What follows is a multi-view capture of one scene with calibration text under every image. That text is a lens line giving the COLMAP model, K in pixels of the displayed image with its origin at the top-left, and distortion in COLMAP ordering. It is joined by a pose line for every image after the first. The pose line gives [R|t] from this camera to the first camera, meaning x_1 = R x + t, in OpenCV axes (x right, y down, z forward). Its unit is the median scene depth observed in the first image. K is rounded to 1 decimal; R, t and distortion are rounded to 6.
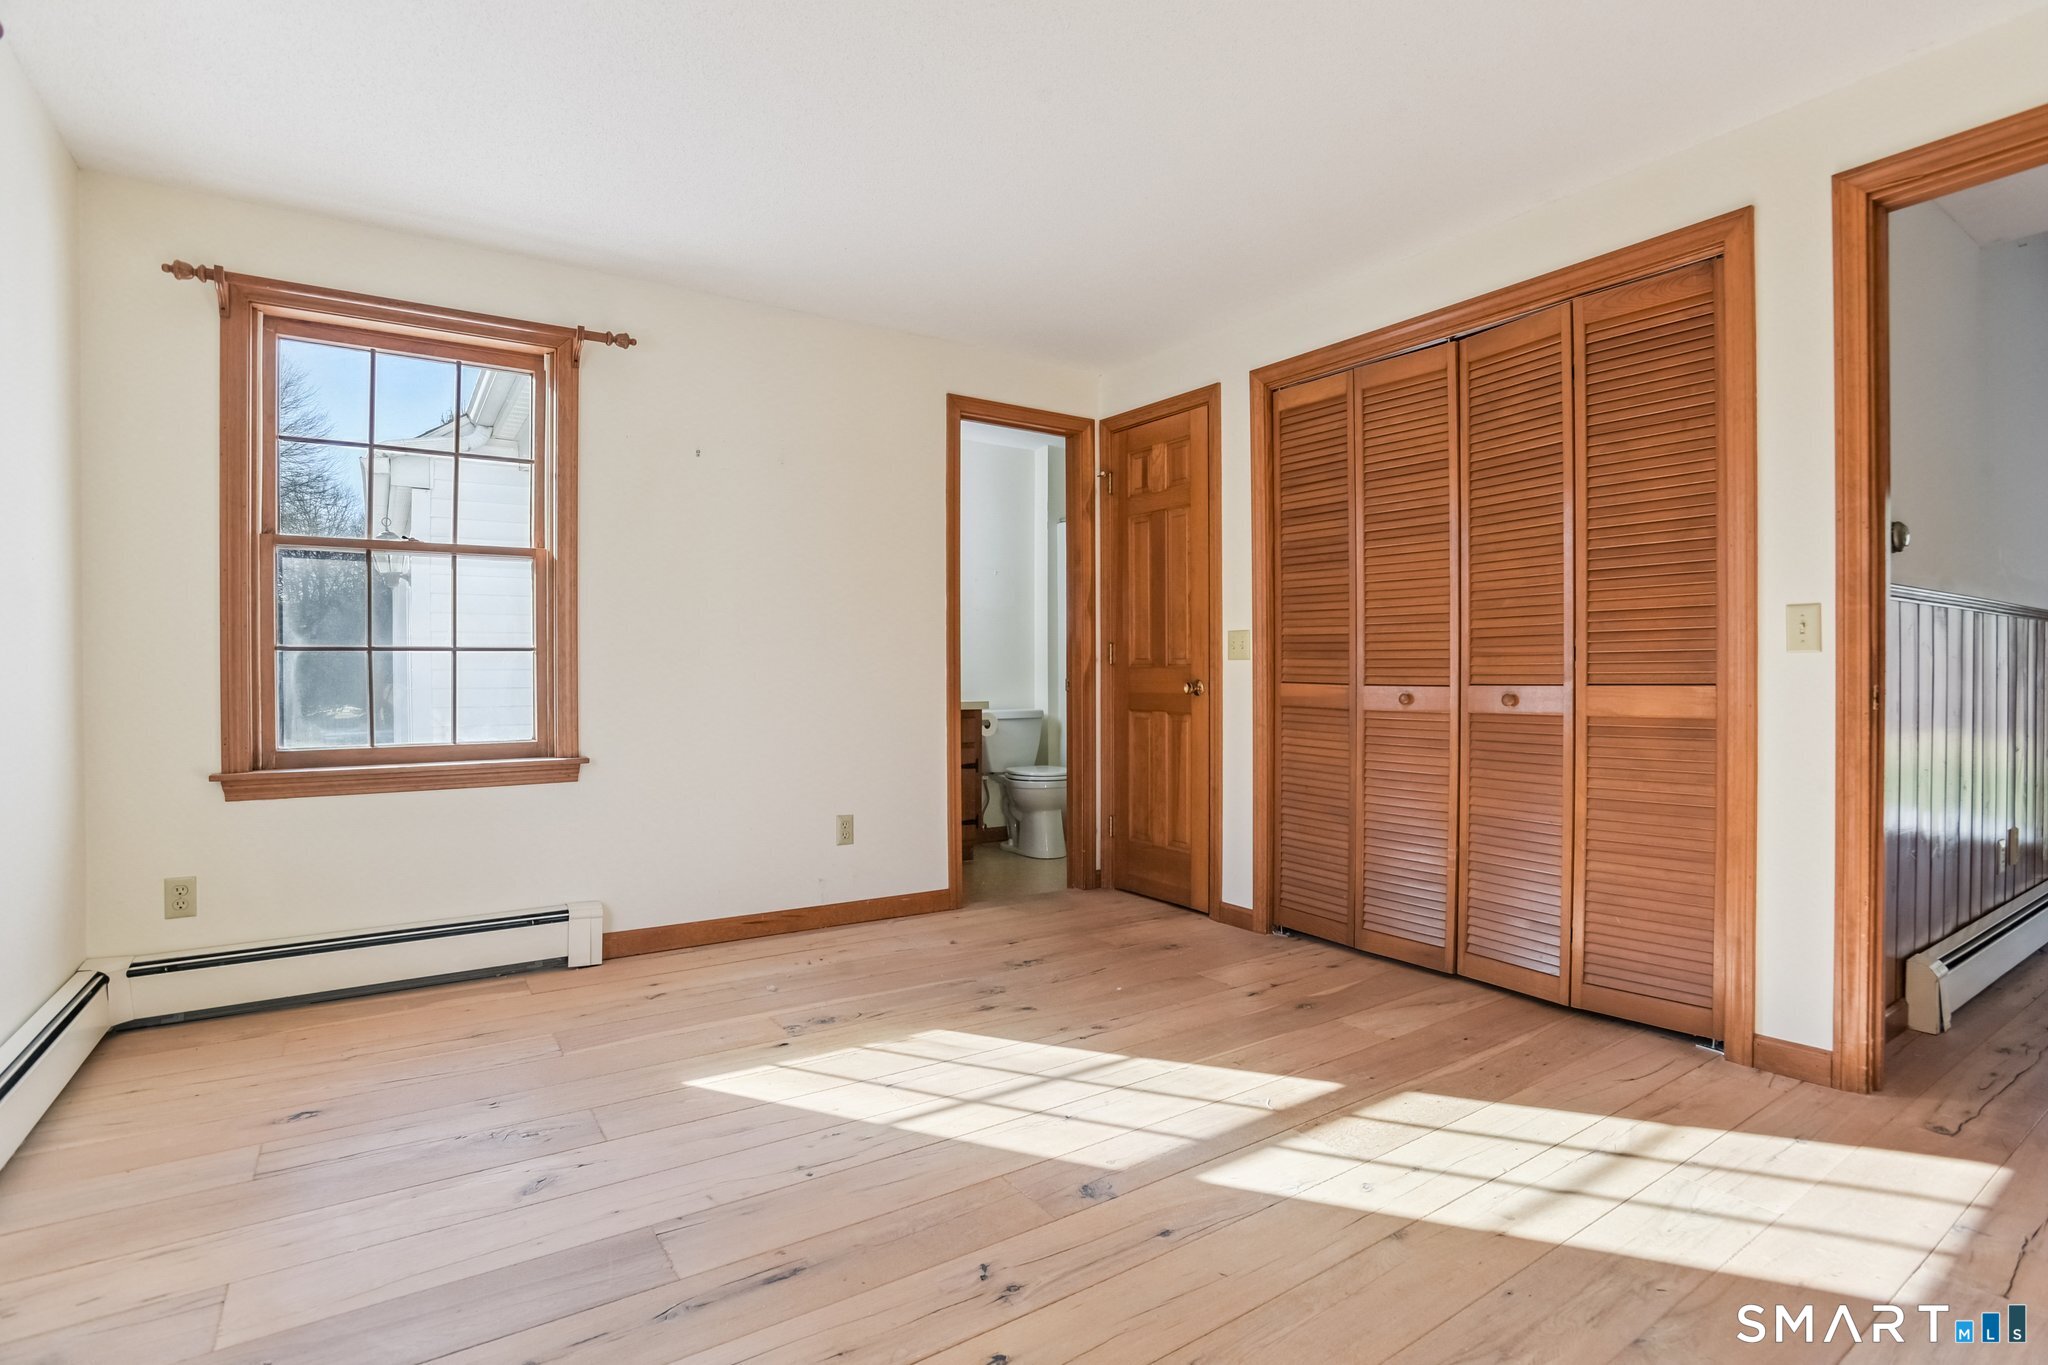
lens RADIAL K [[996.5, 0, 1030.6], [0, 996.5, 681.6], [0, 0, 1]] dist [-0.059089, 0.025470]
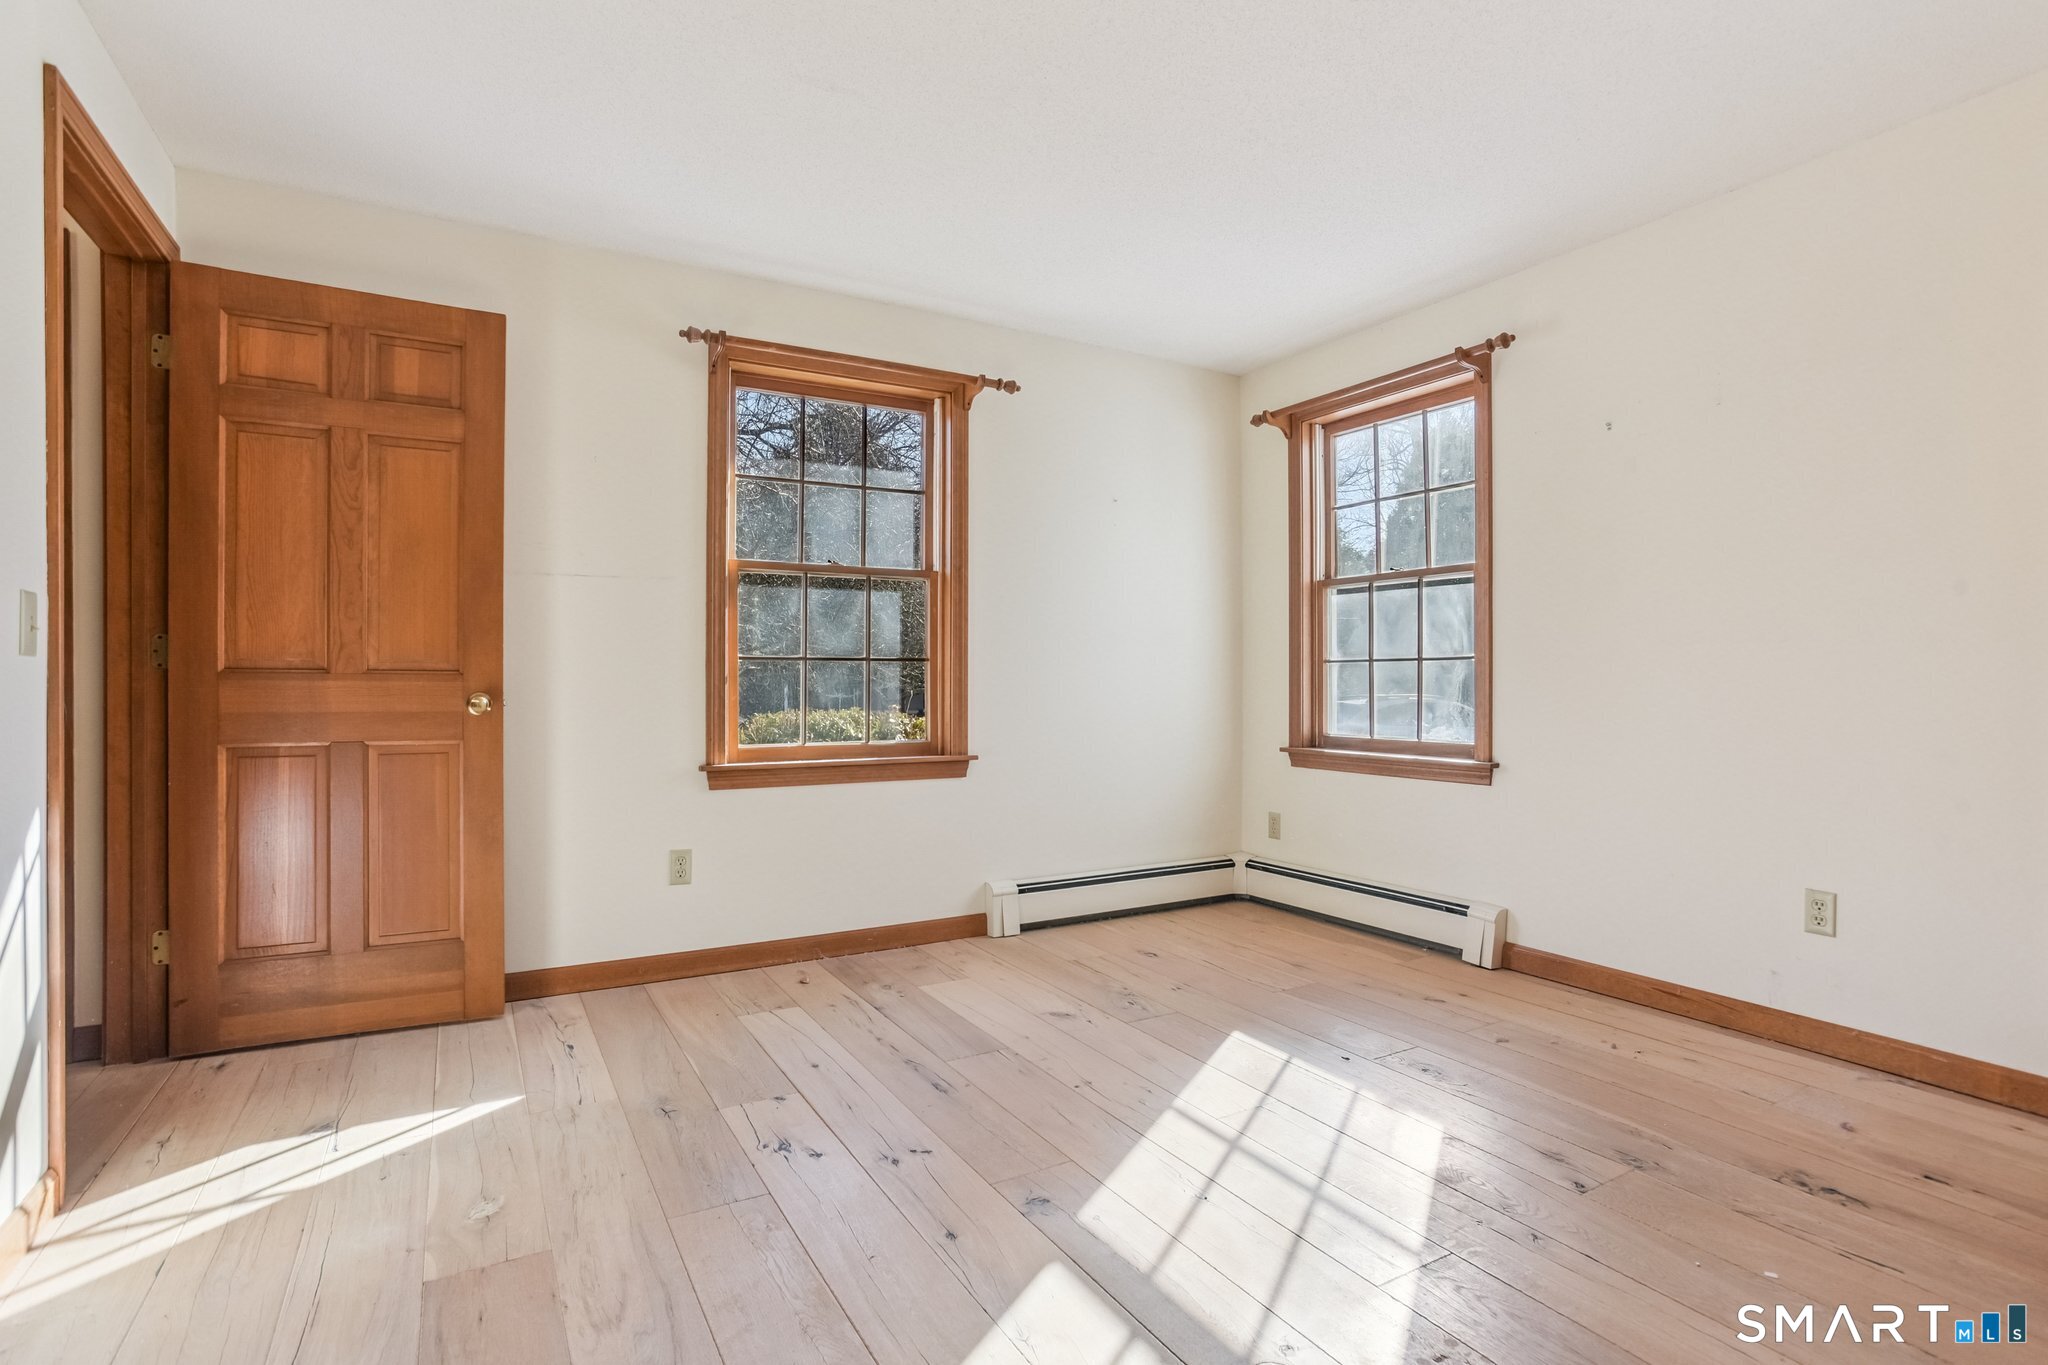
lens RADIAL K [[996.5, 0, 1030.6], [0, 996.5, 681.6], [0, 0, 1]] dist [-0.059089, 0.025470]
pose [[-0.072351, 0.003036, -0.997375, 0.644069], [-0.006813, 0.999971, 0.003538, -0.007183], [0.997356, 0.007051, -0.072329, 0.651063]]
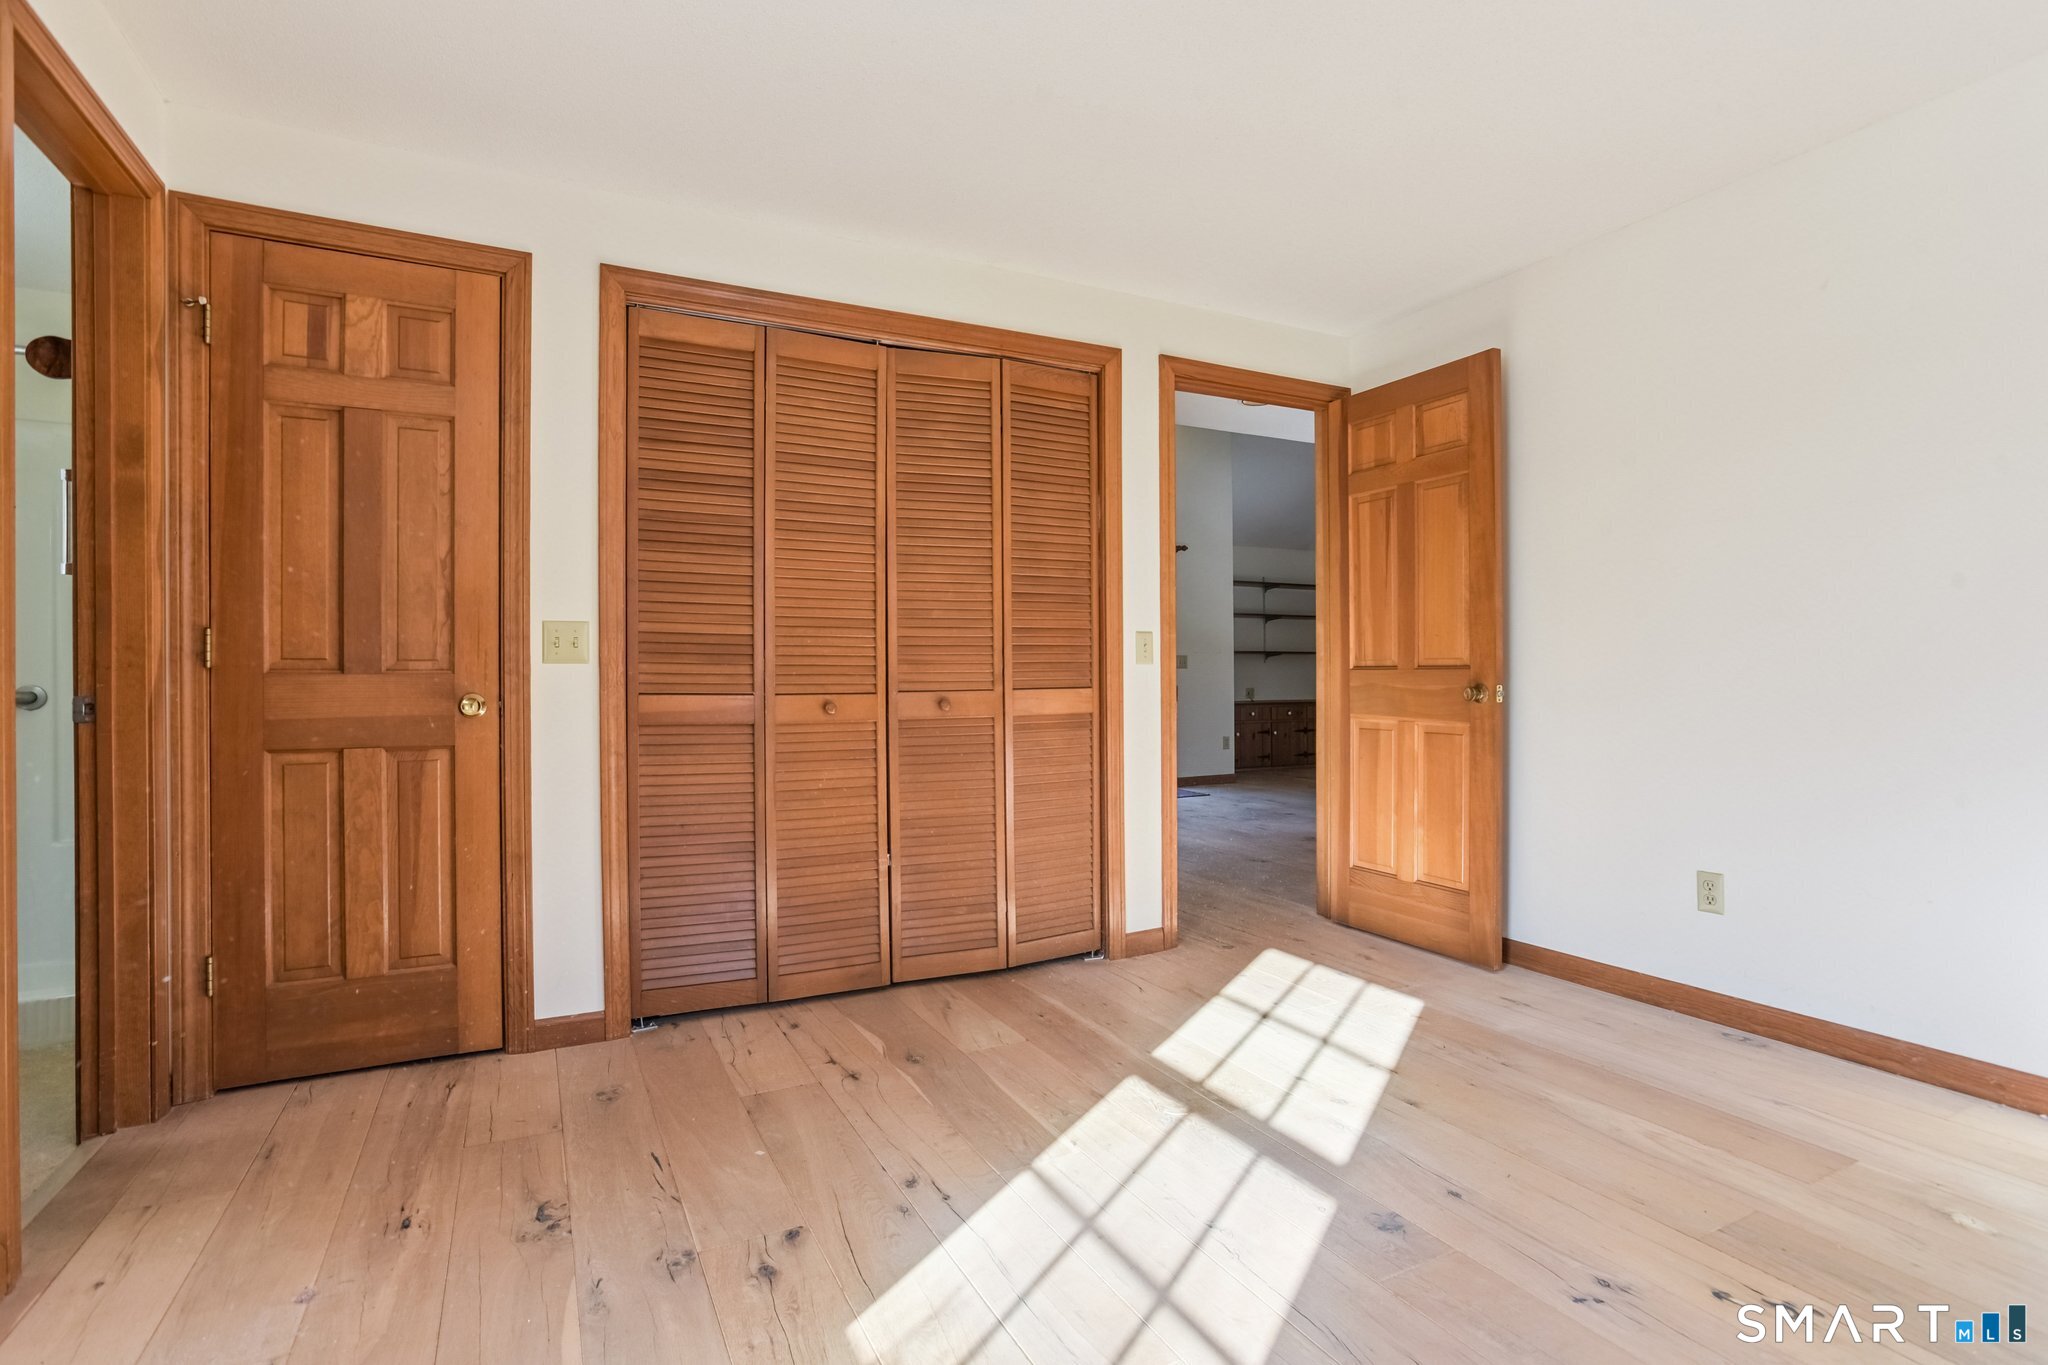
lens RADIAL K [[996.5, 0, 1030.6], [0, 996.5, 681.6], [0, 0, 1]] dist [-0.059089, 0.025470]
pose [[0.119513, 0.001345, 0.992832, -0.553004], [0.018456, 0.999823, -0.003576, -0.000807], [-0.992661, 0.018752, 0.119467, 0.747543]]
